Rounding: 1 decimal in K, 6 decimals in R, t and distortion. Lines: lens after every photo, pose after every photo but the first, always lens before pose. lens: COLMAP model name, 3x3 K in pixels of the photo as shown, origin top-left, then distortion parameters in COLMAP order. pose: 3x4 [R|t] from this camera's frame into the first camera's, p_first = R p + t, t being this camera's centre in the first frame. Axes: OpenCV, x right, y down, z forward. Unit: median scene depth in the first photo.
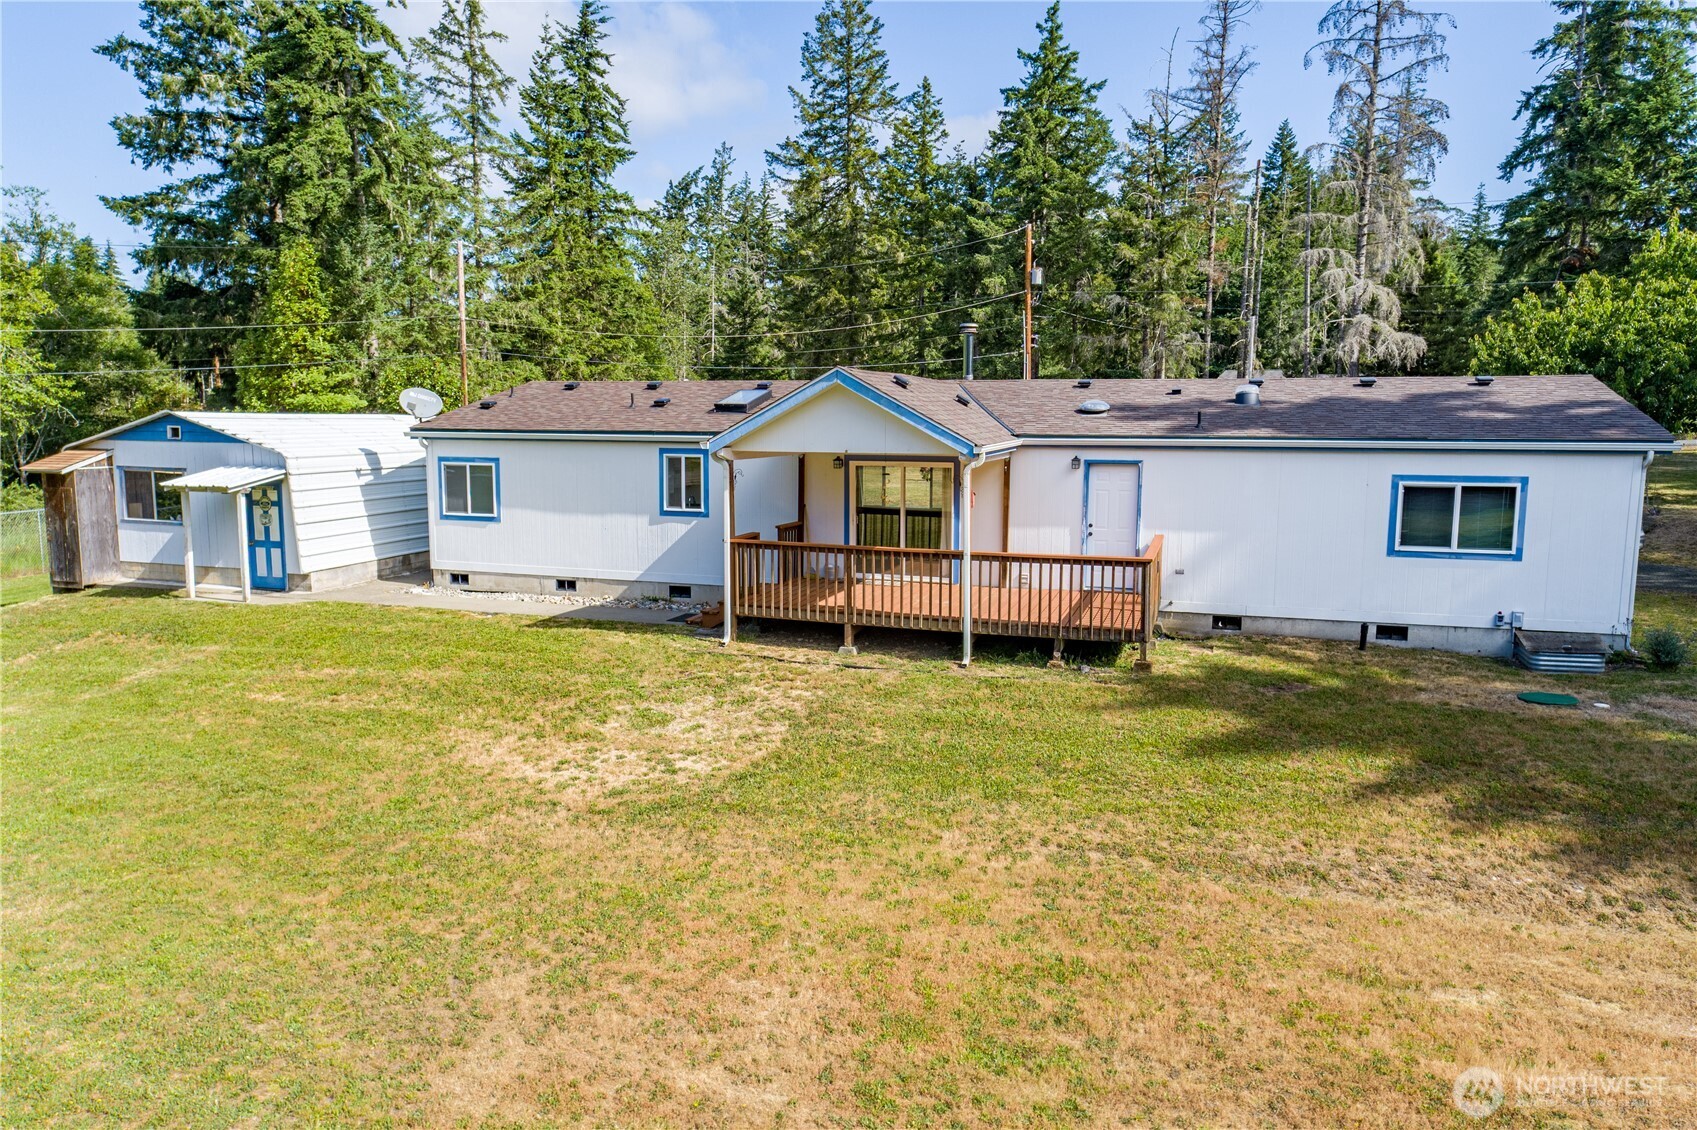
lens RADIAL K [[1160.9, 0, 848.5], [0, 1160.9, 565.0], [0, 0, 1]] dist [-0.005562, 0.005166]
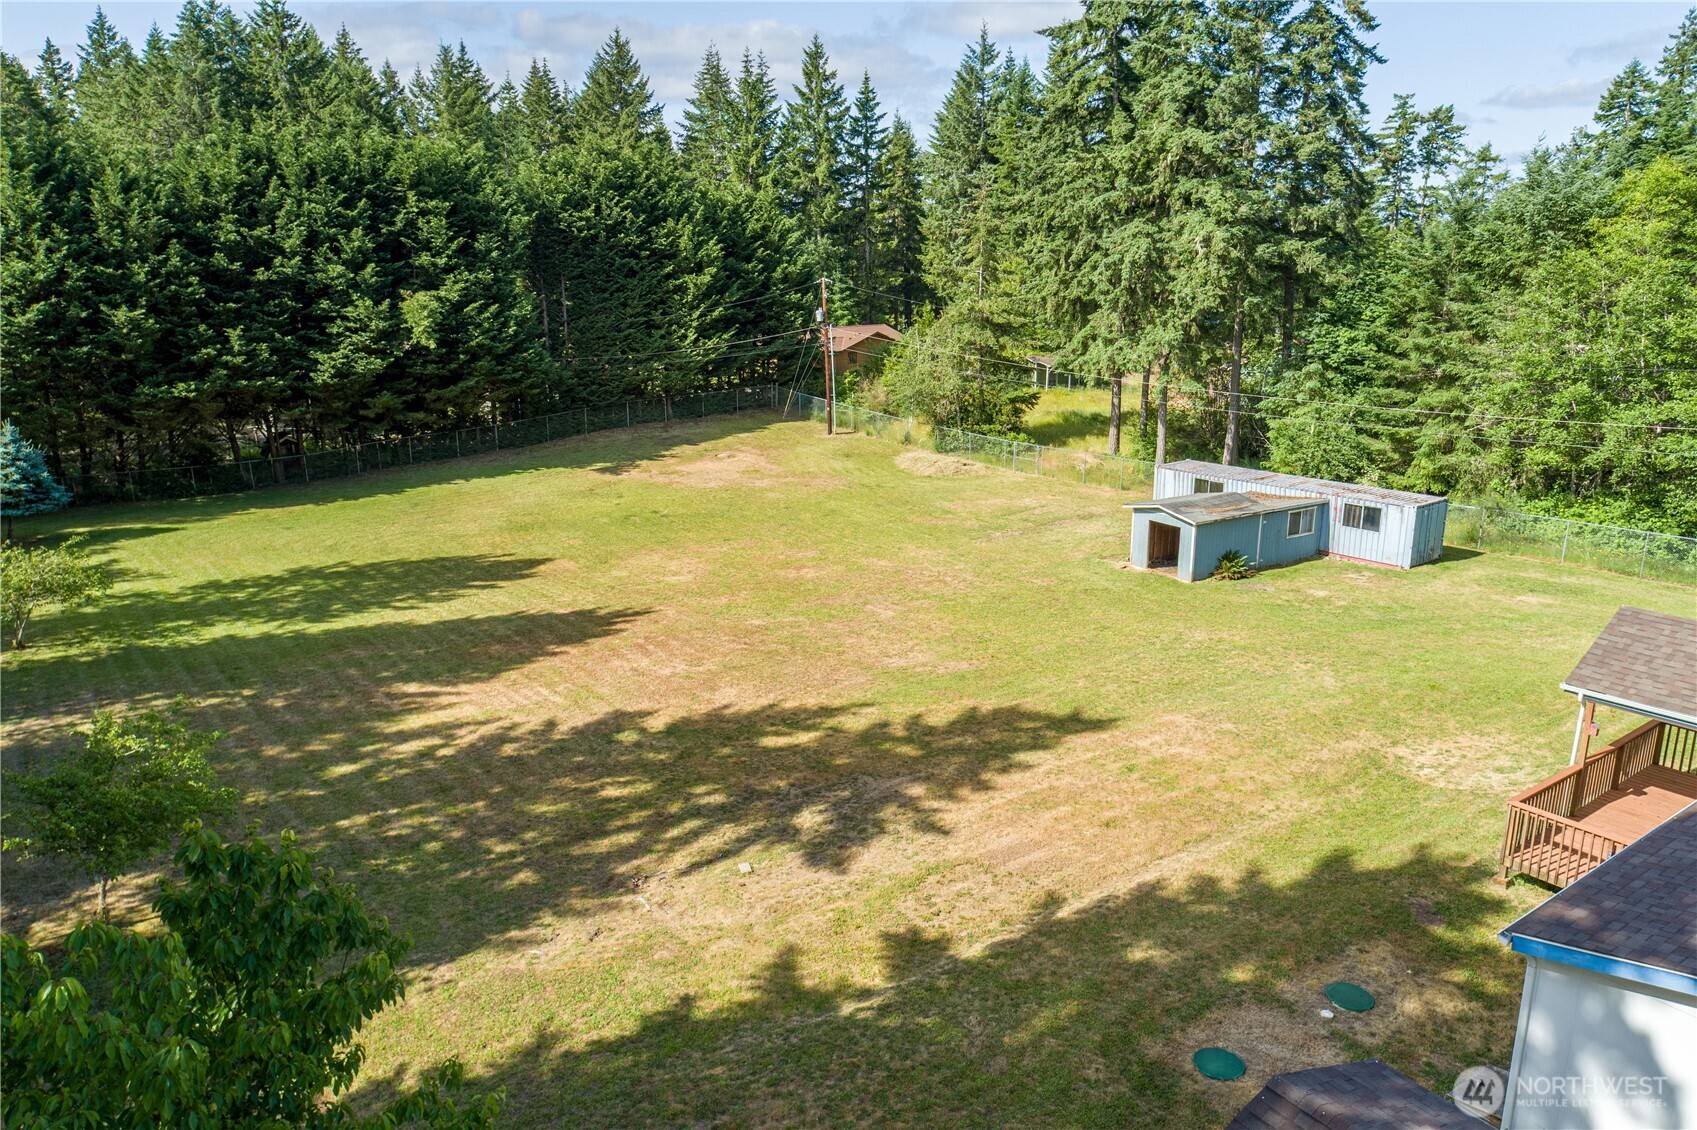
lens RADIAL K [[1160.9, 0, 848.5], [0, 1160.9, 565.0], [0, 0, 1]] dist [-0.005562, 0.005166]
pose [[-0.596744, 0.192442, -0.779014, 1.512607], [-0.107271, 0.942971, 0.315117, -0.528320], [0.795229, 0.271610, -0.542069, 0.968166]]
